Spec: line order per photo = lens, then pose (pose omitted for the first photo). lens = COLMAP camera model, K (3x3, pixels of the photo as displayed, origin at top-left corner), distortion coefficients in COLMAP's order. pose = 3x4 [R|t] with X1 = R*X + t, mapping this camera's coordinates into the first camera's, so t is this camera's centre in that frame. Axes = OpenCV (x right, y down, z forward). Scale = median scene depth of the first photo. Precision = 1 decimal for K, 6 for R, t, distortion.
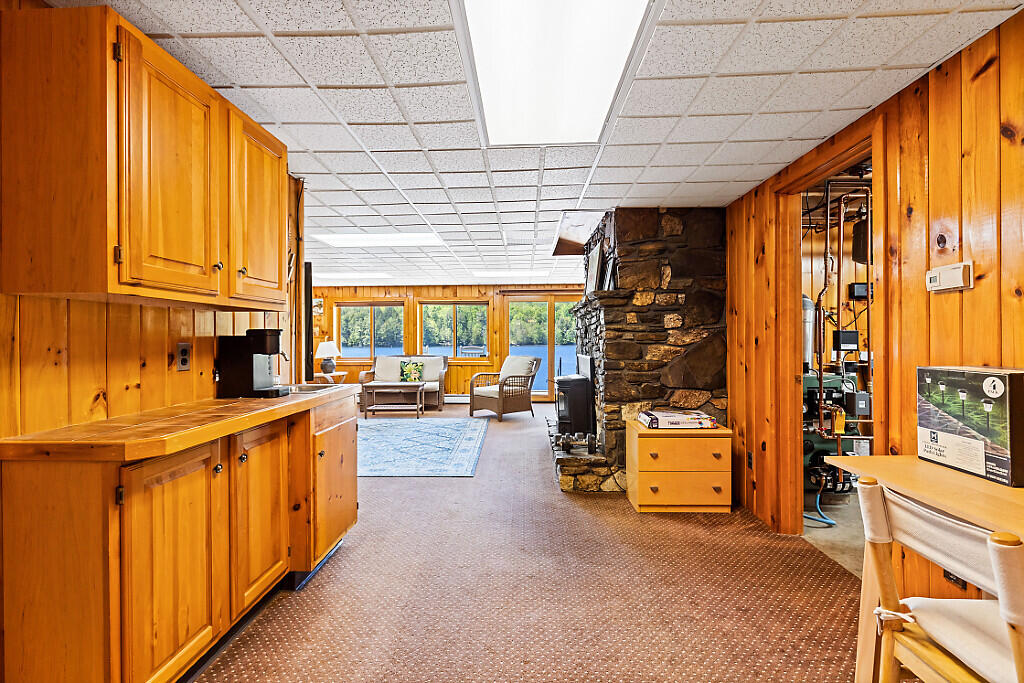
lens RADIAL K [[457.7, 0, 519.1], [0, 457.7, 336.7], [0, 0, 1]] dist [-0.004804, 0.000628]
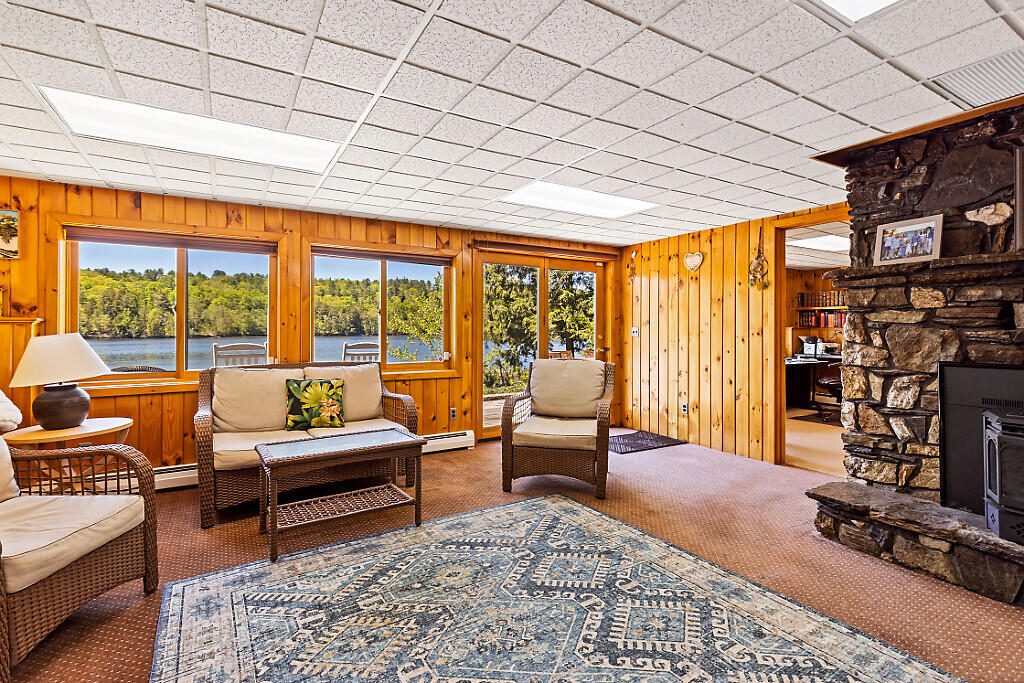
lens RADIAL K [[457.7, 0, 501.6], [0, 457.7, 334.5], [0, 0, 1]] dist [-0.004804, 0.000628]
pose [[0.842252, 0.000475, 0.539083, -0.308439], [-0.008376, 0.999890, 0.012206, 0.003280], [-0.539019, -0.014796, 0.842164, 0.509413]]
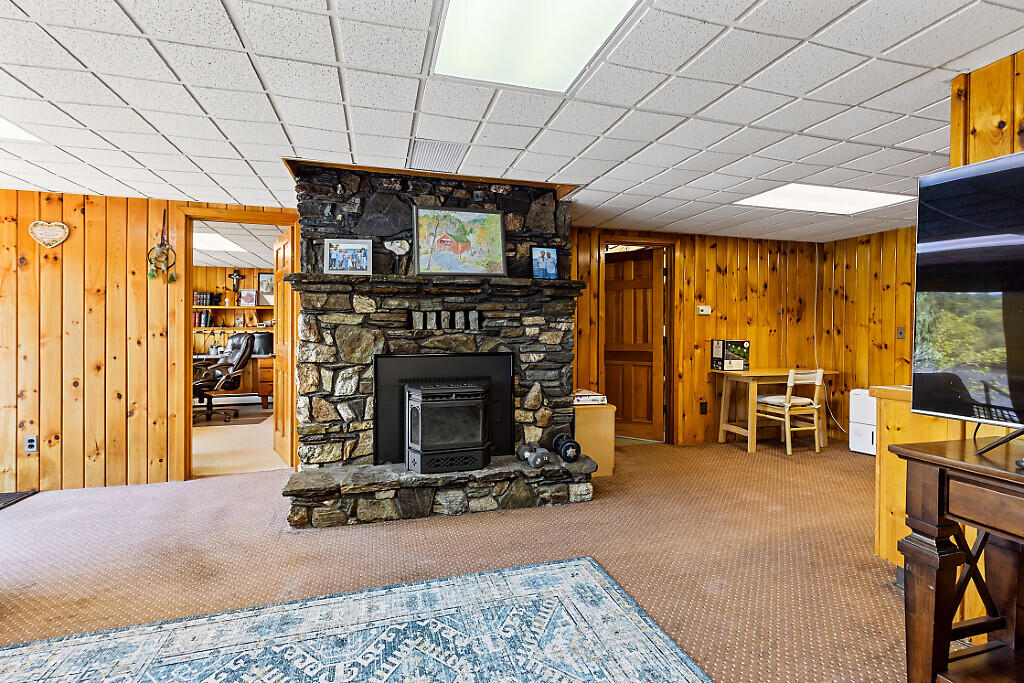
lens RADIAL K [[457.7, 0, 536.8], [0, 457.7, 336.4], [0, 0, 1]] dist [-0.004804, 0.000628]
pose [[-0.298069, -0.008544, 0.954506, -0.315567], [-0.003028, 0.999963, 0.008005, 0.003563], [-0.954540, -0.000505, -0.298084, 0.594677]]
